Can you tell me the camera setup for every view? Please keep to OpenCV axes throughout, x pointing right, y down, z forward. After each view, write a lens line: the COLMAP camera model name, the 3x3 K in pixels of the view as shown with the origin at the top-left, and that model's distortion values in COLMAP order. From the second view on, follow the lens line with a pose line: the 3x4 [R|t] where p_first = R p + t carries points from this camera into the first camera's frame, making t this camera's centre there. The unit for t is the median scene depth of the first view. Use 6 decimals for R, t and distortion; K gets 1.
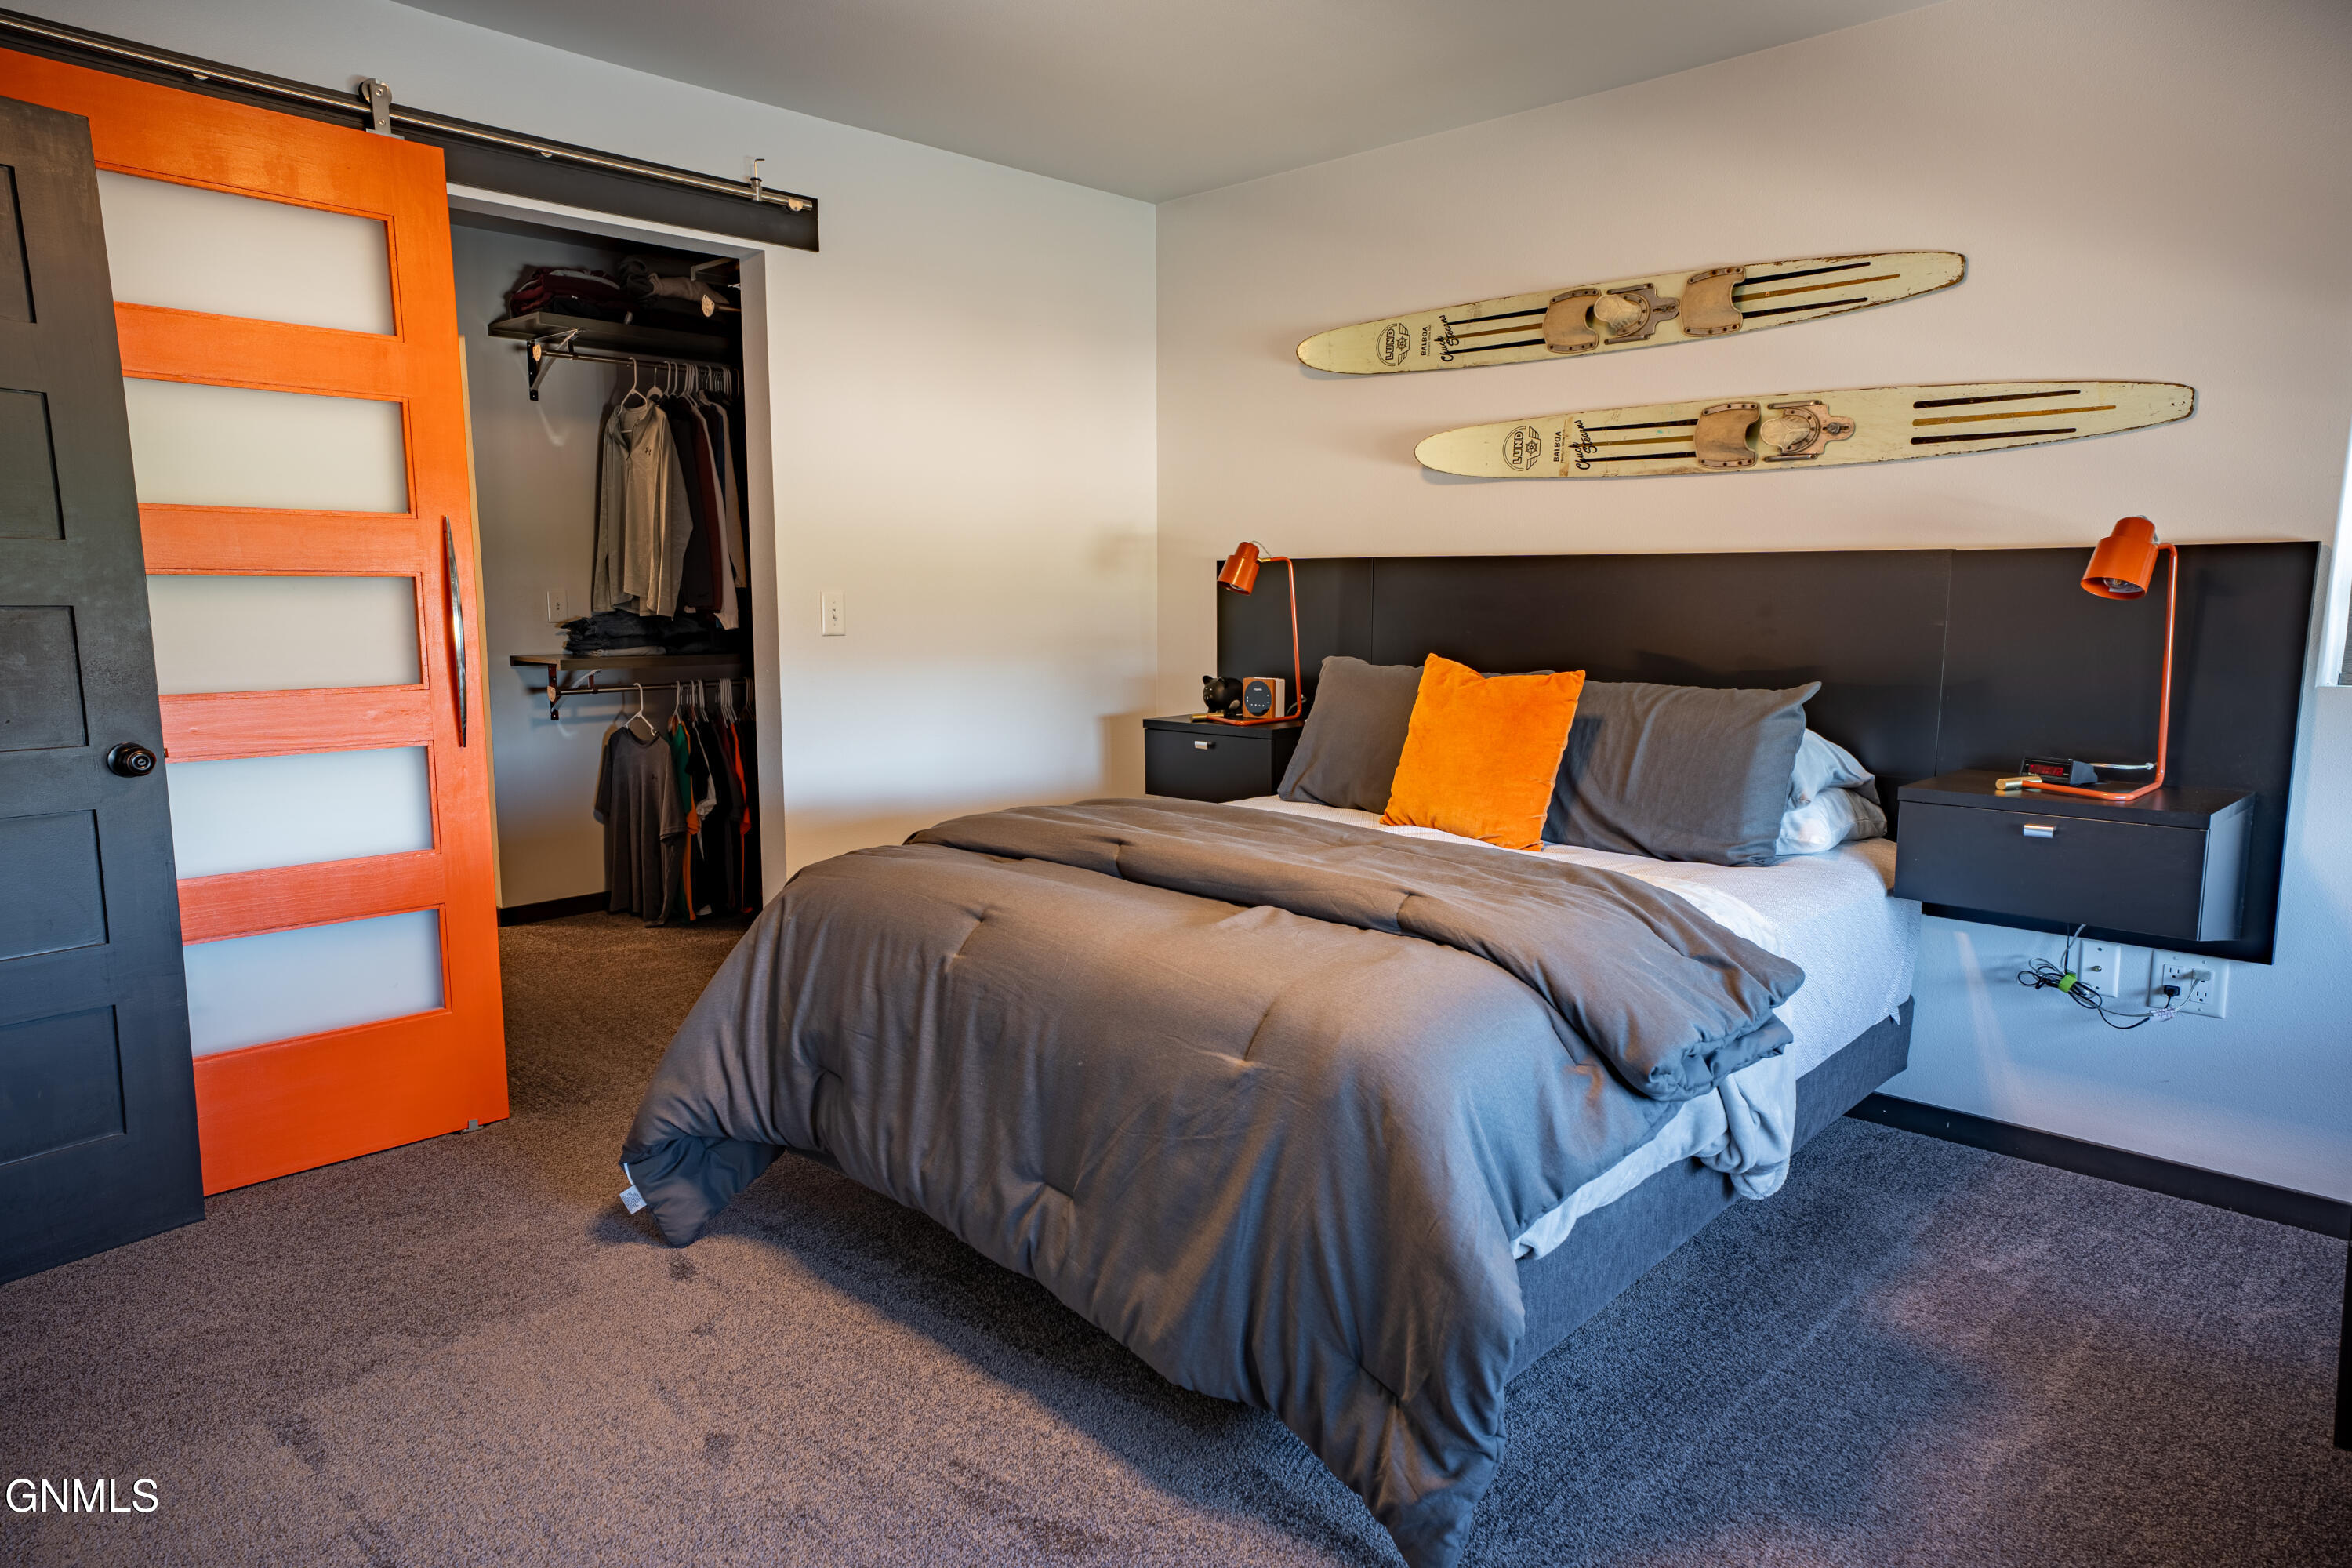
lens RADIAL K [[1520.9, 0, 1172.8], [0, 1520.9, 817.0], [0, 0, 1]] dist [0.025475, 0.000487]
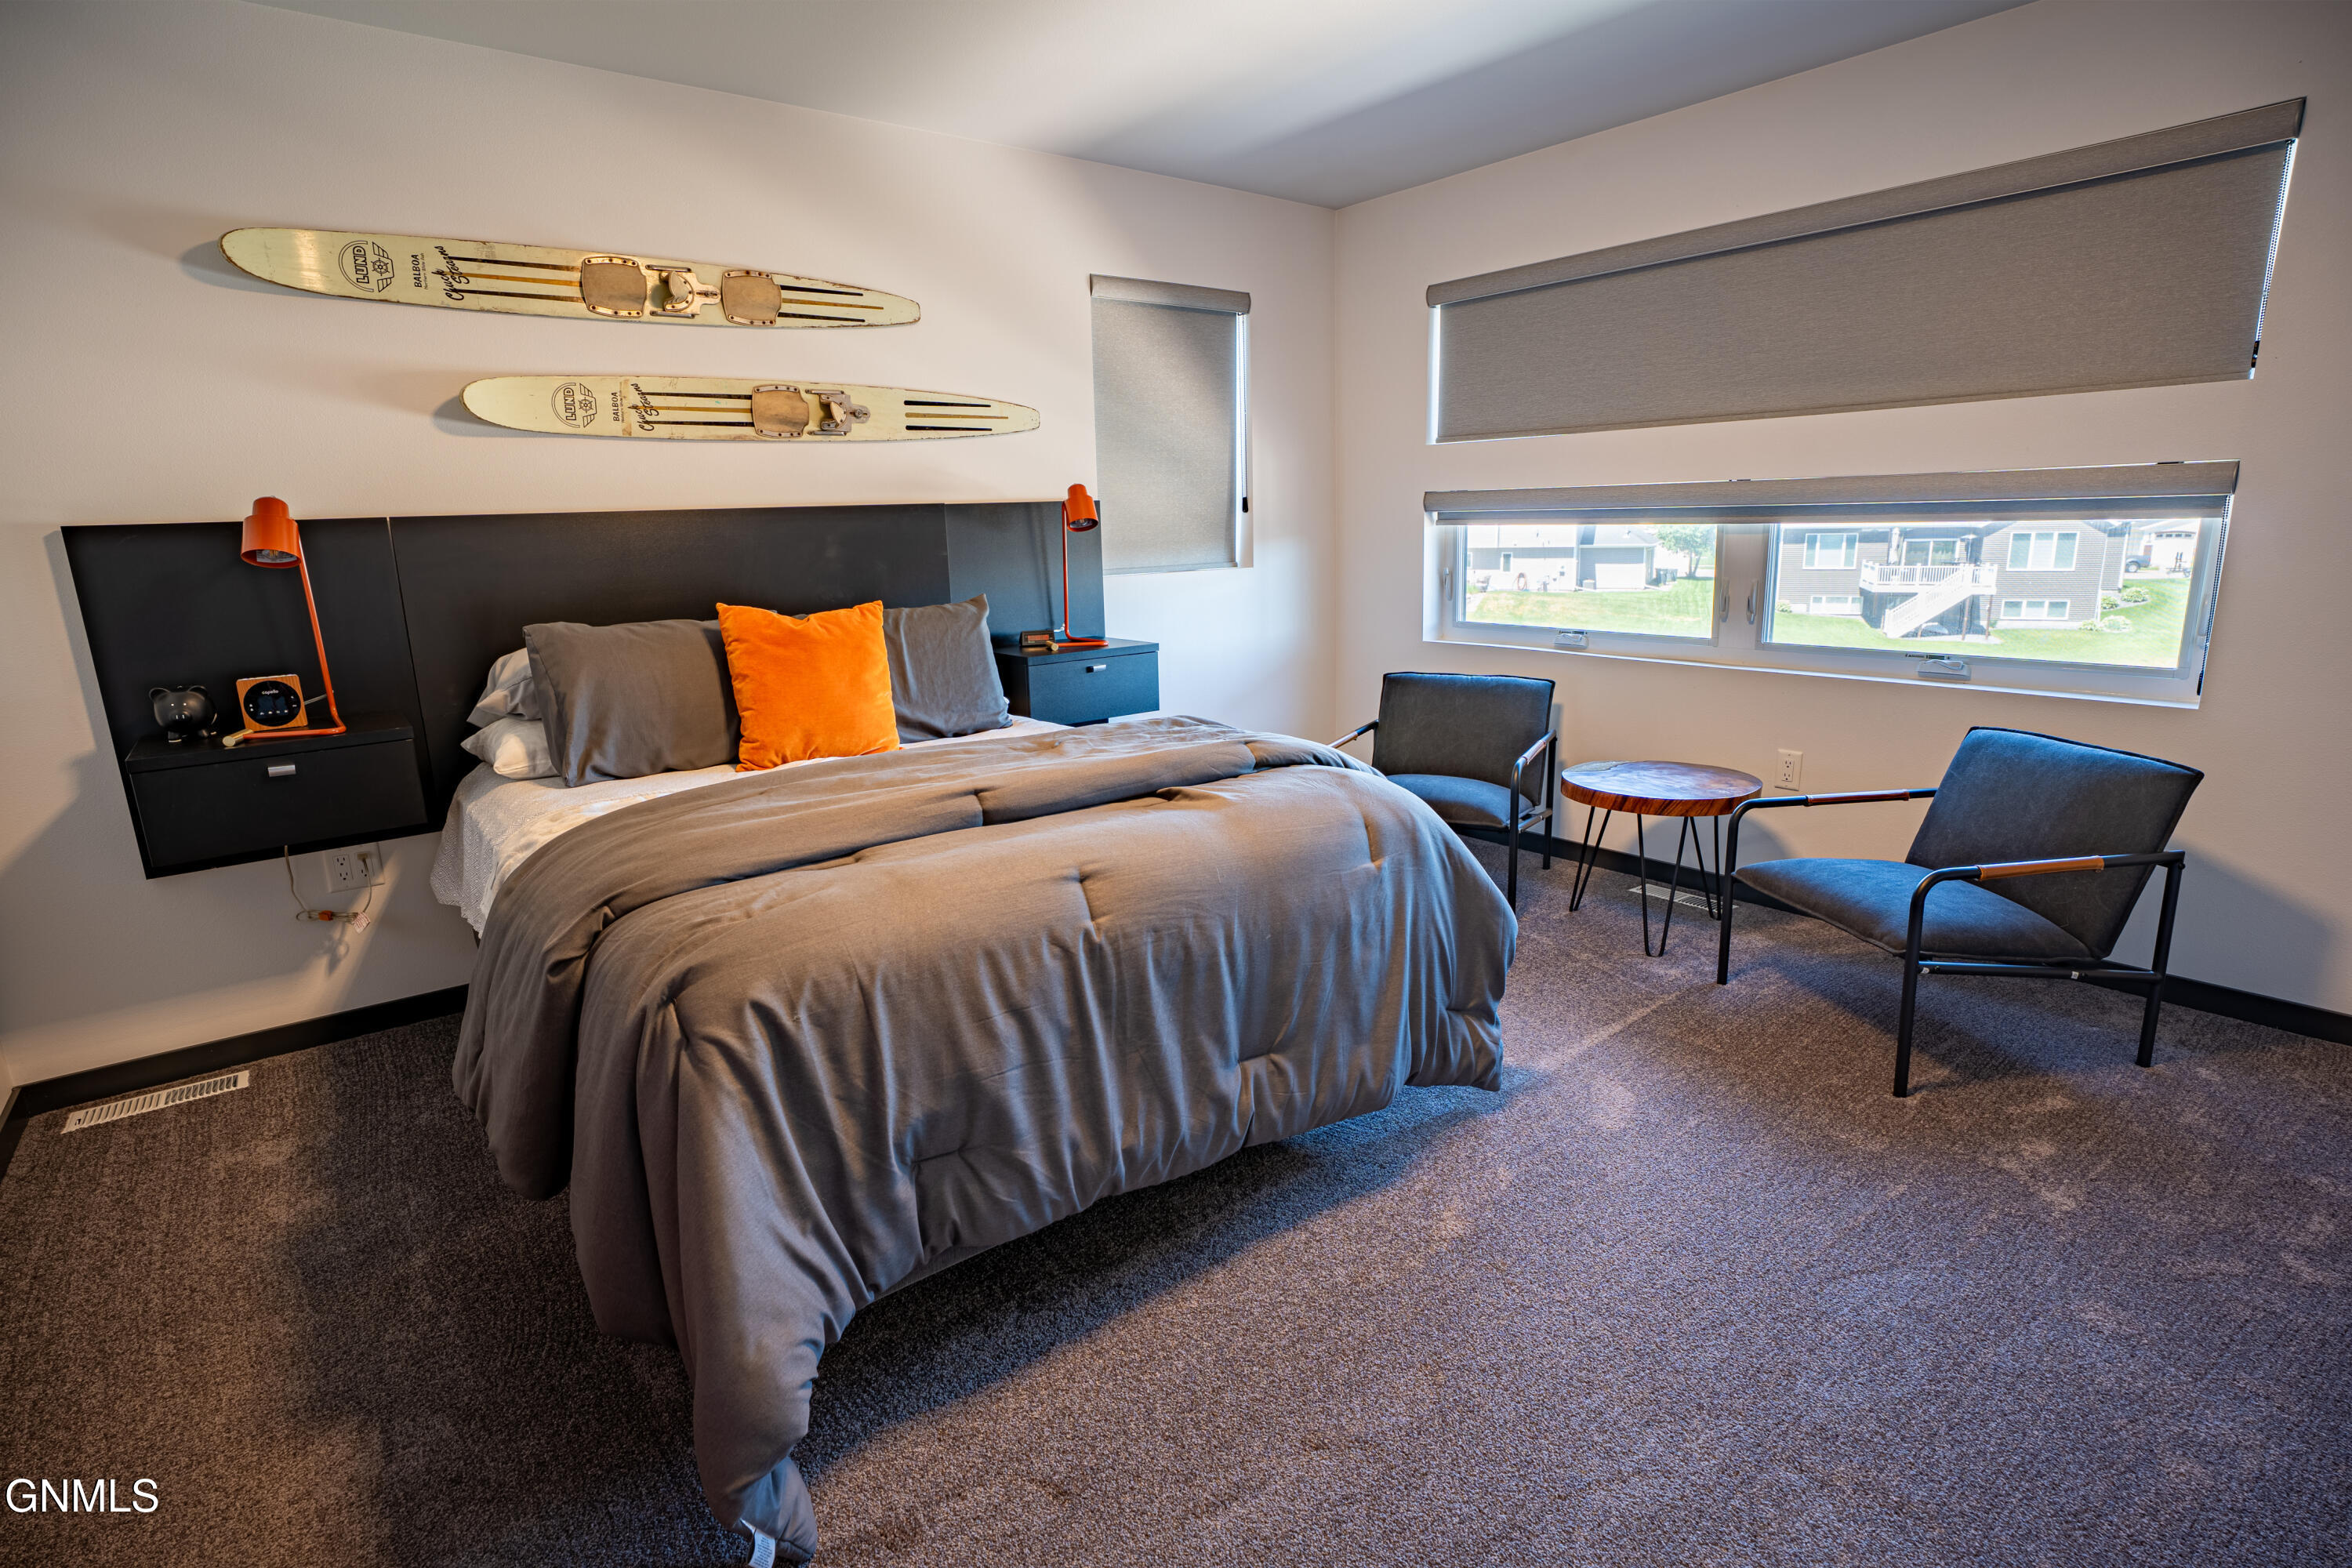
lens RADIAL K [[1160.7, 0, 1176.0], [0, 1160.7, 784.0], [0, 0, 1]] dist [-0.003160, 0.000726]
pose [[0.140415, -0.227425, 0.963619, -0.545616], [0.187348, 0.961782, 0.199692, -0.084406], [-0.972206, 0.152492, 0.177656, 0.549848]]
